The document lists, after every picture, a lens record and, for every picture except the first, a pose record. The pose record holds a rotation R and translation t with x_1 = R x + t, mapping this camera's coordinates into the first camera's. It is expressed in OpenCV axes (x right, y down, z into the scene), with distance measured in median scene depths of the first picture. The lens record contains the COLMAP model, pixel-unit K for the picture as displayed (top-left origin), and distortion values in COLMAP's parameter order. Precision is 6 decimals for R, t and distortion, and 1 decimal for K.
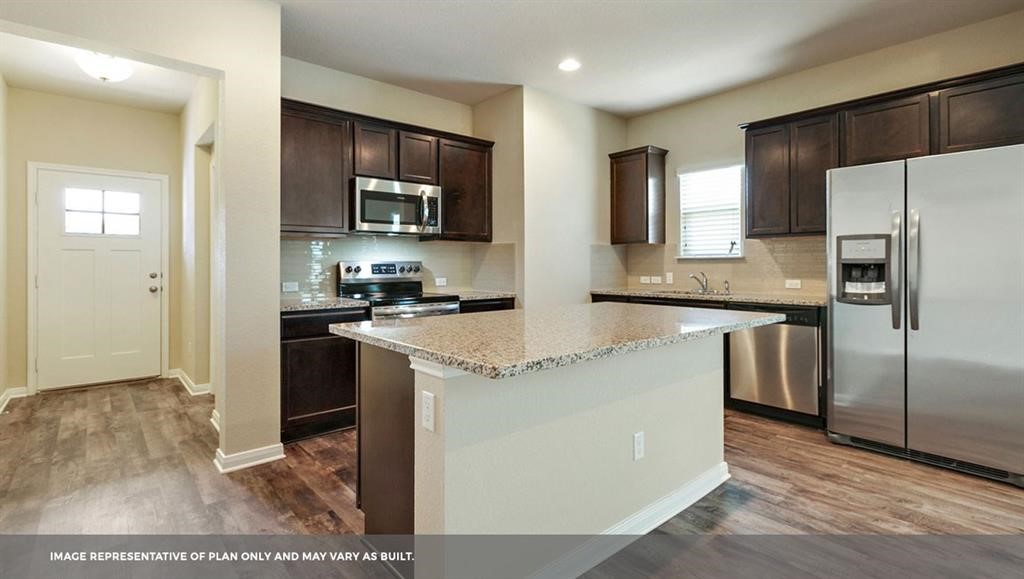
lens RADIAL K [[486.0, 0, 510.6], [0, 486.0, 271.4], [0, 0, 1]] dist [0.000228, 0.000085]
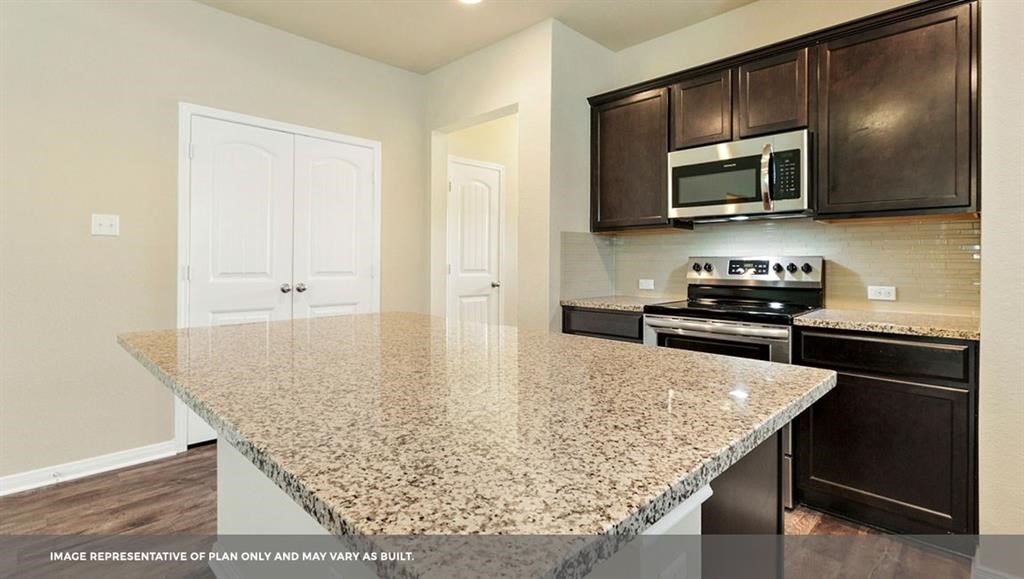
lens RADIAL K [[486.0, 0, 510.6], [0, 486.0, 271.4], [0, 0, 1]] dist [0.000228, 0.000085]
pose [[0.070427, 0.025390, -0.997194, 0.422429], [-0.017968, 0.999546, 0.024181, -0.009876], [0.997355, 0.016215, 0.070851, 0.602587]]
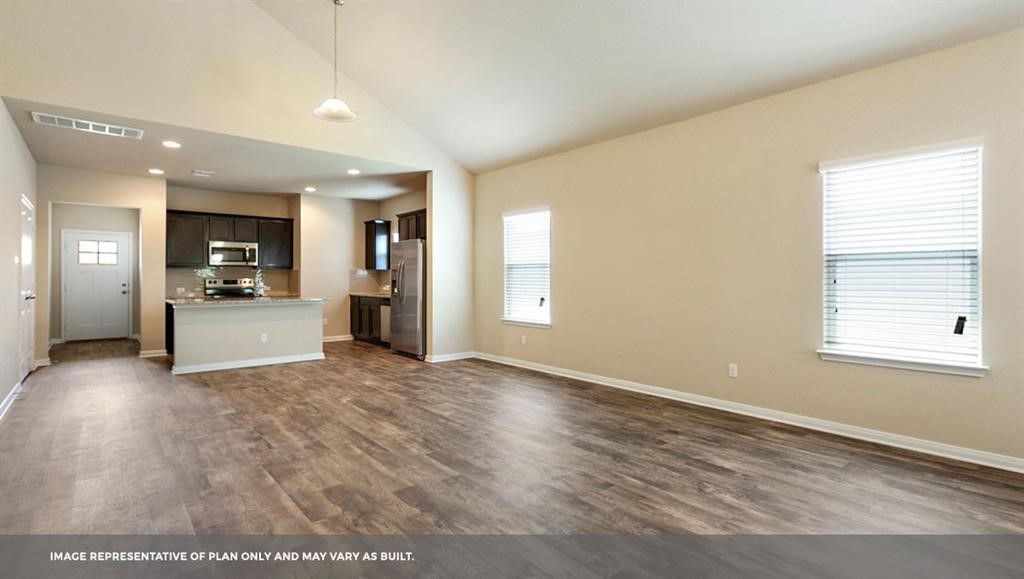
lens RADIAL K [[483.0, 0, 512.0], [0, 483.0, 289.5], [0, 0, 1]] dist [0.000851, -0.000017]
pose [[0.999983, 0.005863, 0.000754, 0.958704], [-0.005866, 0.999975, 0.003894, 0.012390], [-0.000732, -0.003899, 0.999992, -1.098065]]
